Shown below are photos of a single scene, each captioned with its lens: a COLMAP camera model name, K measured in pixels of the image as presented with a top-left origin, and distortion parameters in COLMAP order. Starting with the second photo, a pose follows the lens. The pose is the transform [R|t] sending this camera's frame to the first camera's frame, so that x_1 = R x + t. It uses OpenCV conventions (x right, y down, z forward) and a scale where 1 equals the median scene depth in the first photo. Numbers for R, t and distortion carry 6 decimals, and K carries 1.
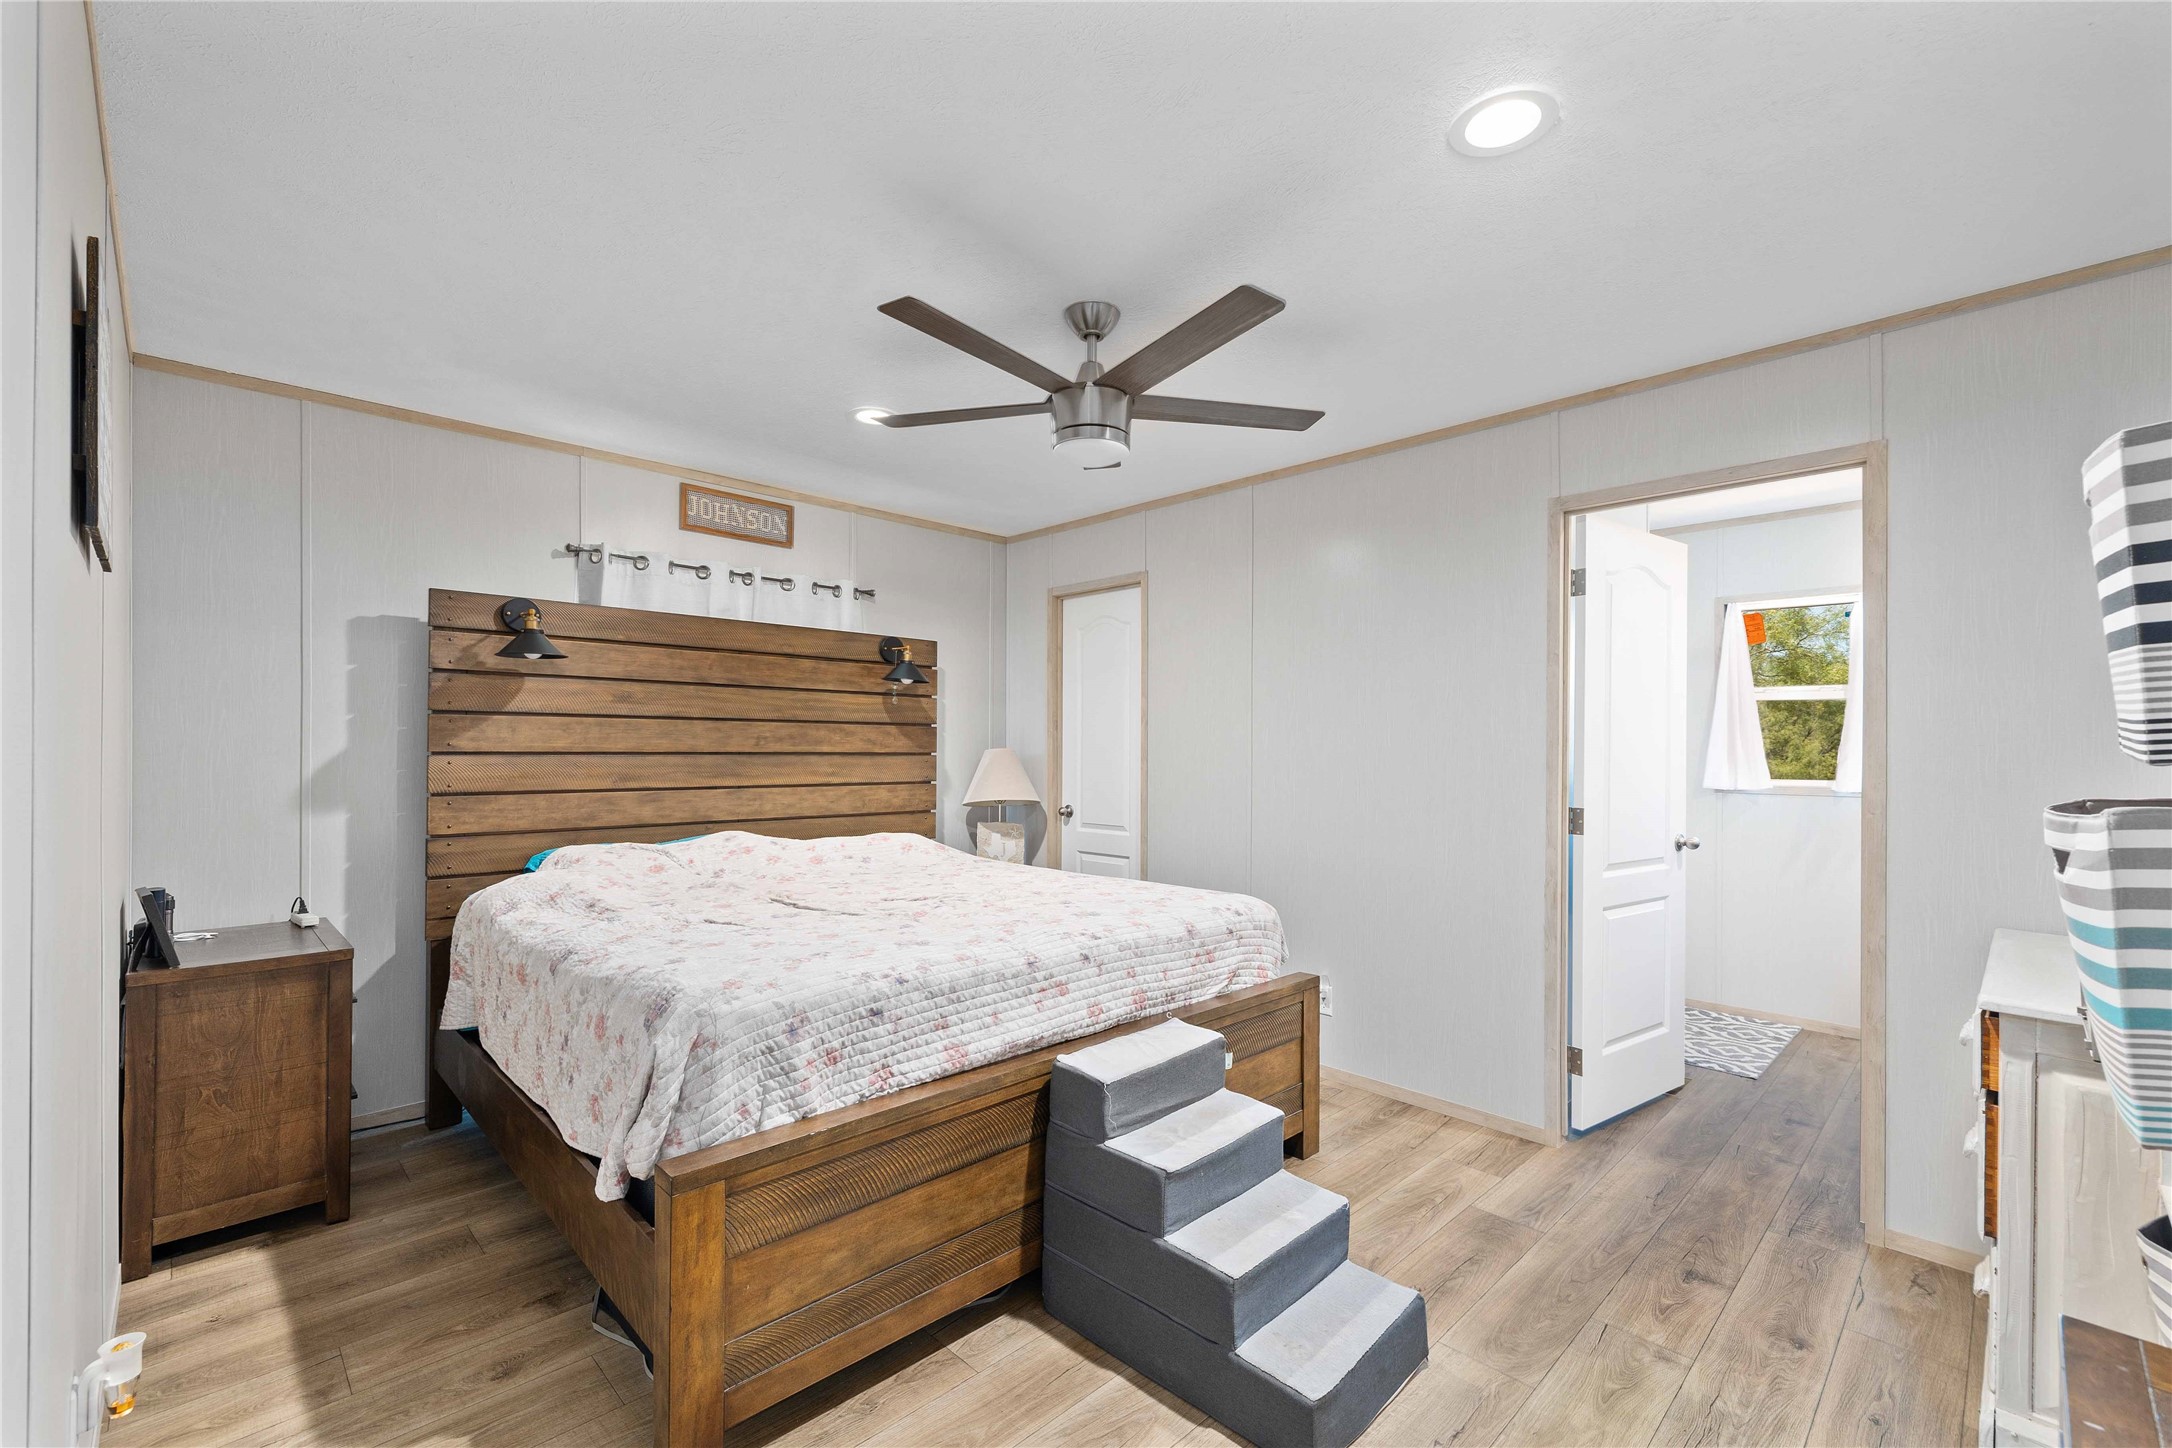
lens RADIAL K [[925.2, 0, 1076.6], [0, 925.2, 732.0], [0, 0, 1]] dist [0.000408, 0.001186]
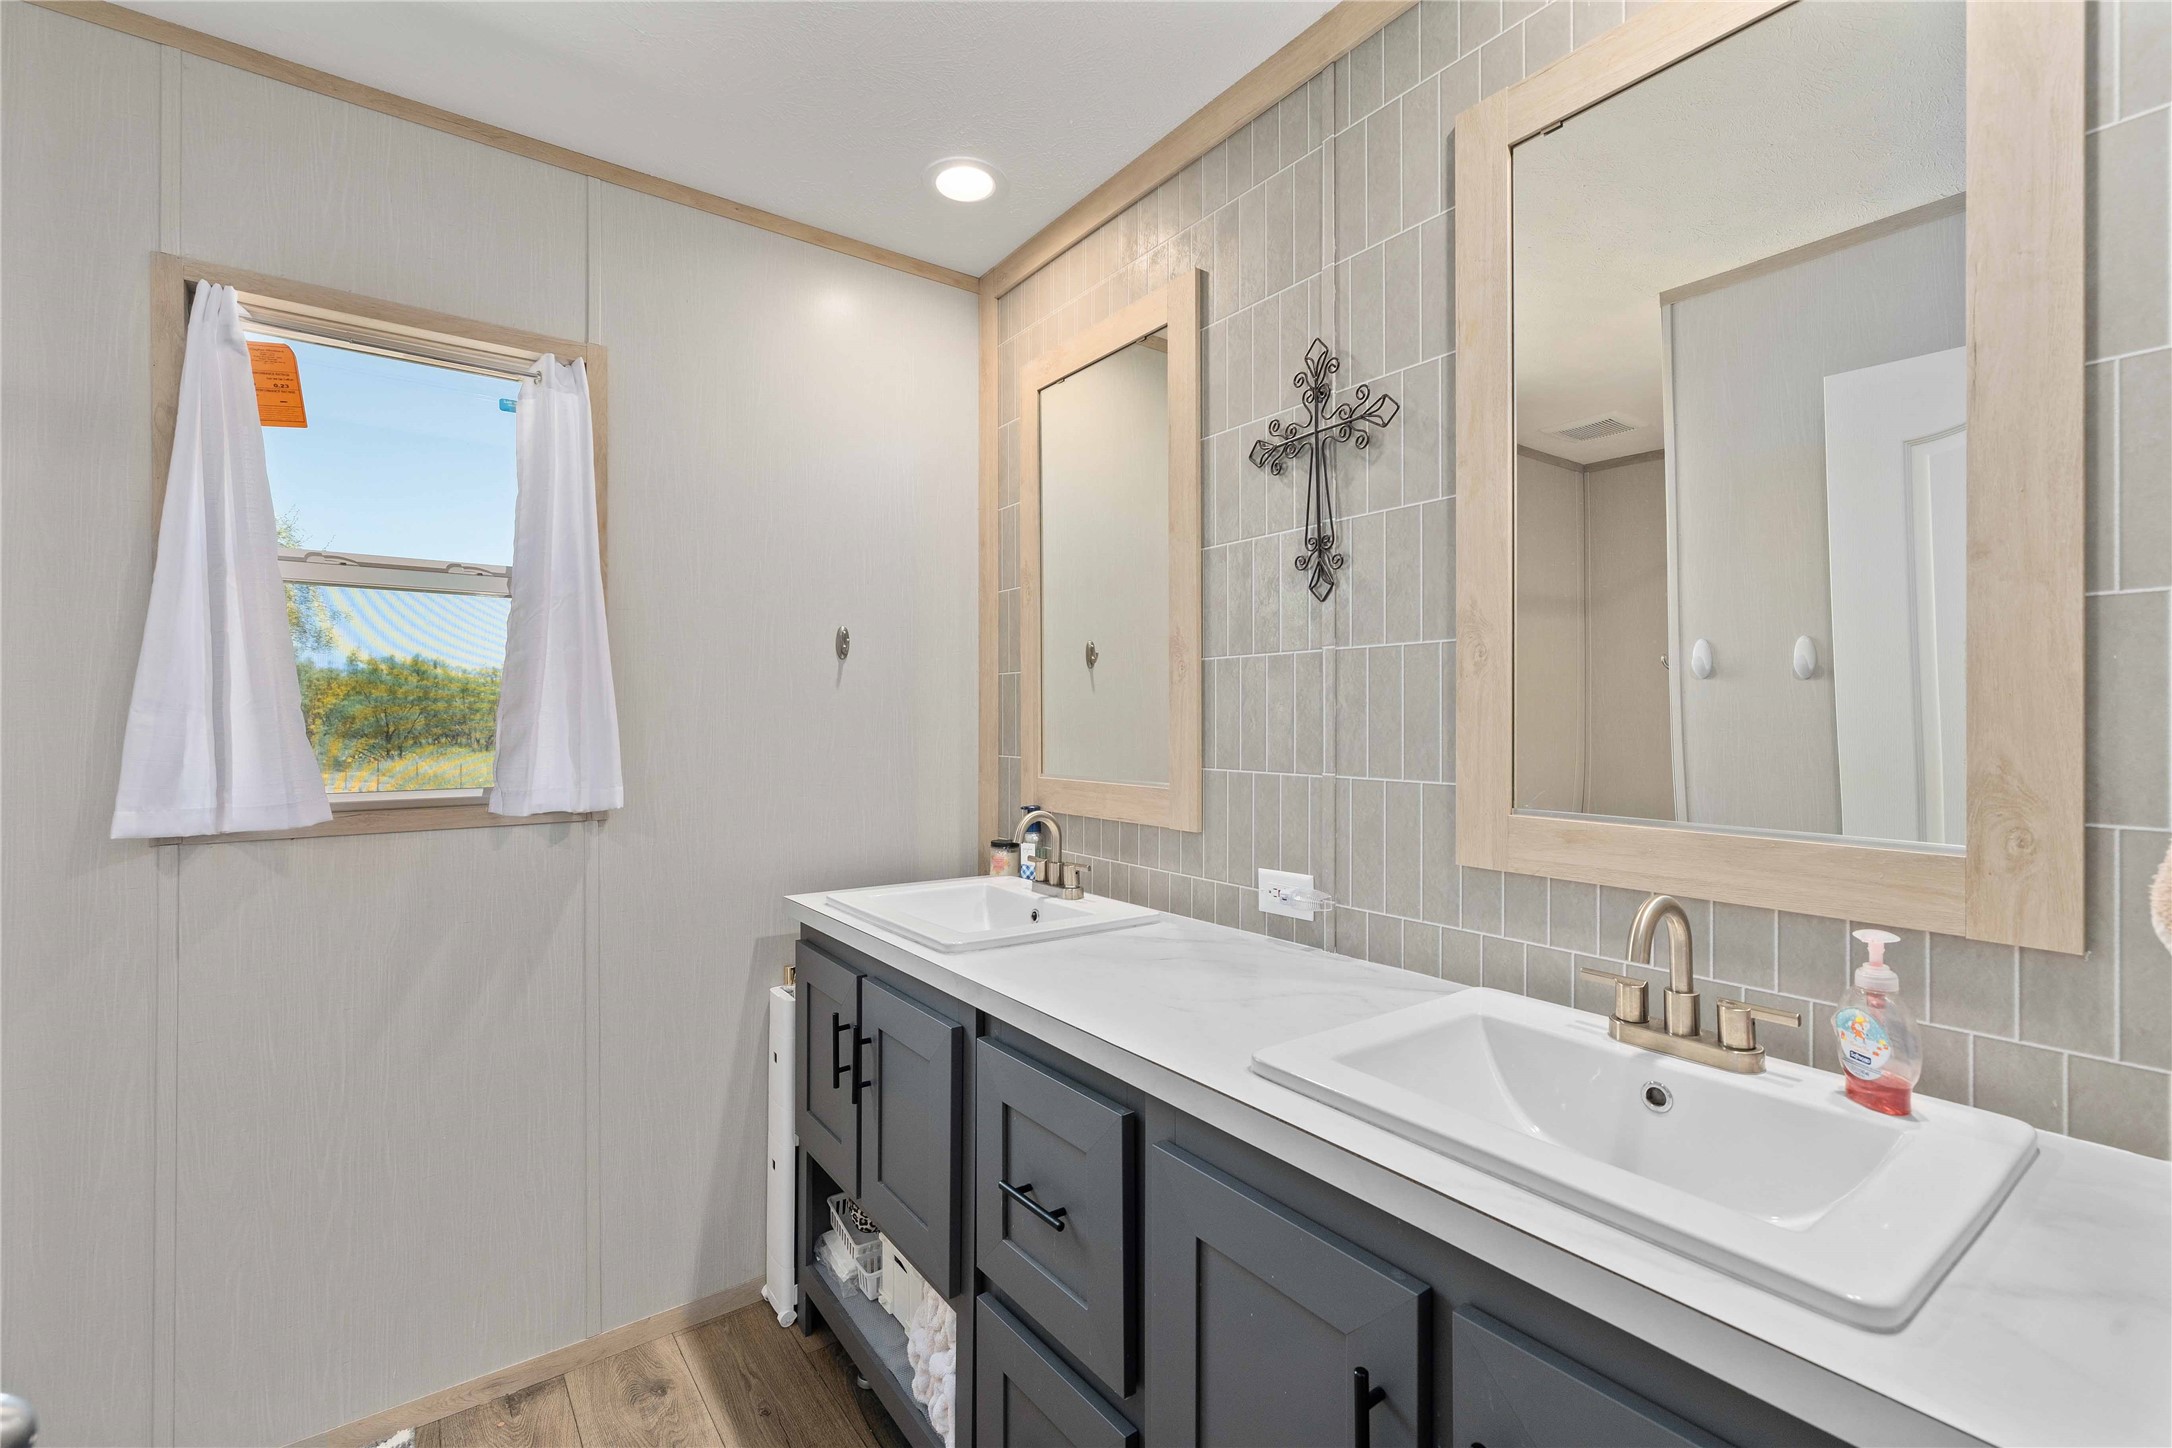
lens RADIAL K [[925.2, 0, 1080.4], [0, 925.2, 722.0], [0, 0, 1]] dist [0.000408, 0.001186]
pose [[0.164000, -0.010944, 0.986400, 0.414727], [-0.002575, 0.999930, 0.011522, 0.014179], [-0.986457, -0.004430, 0.163960, 0.614932]]
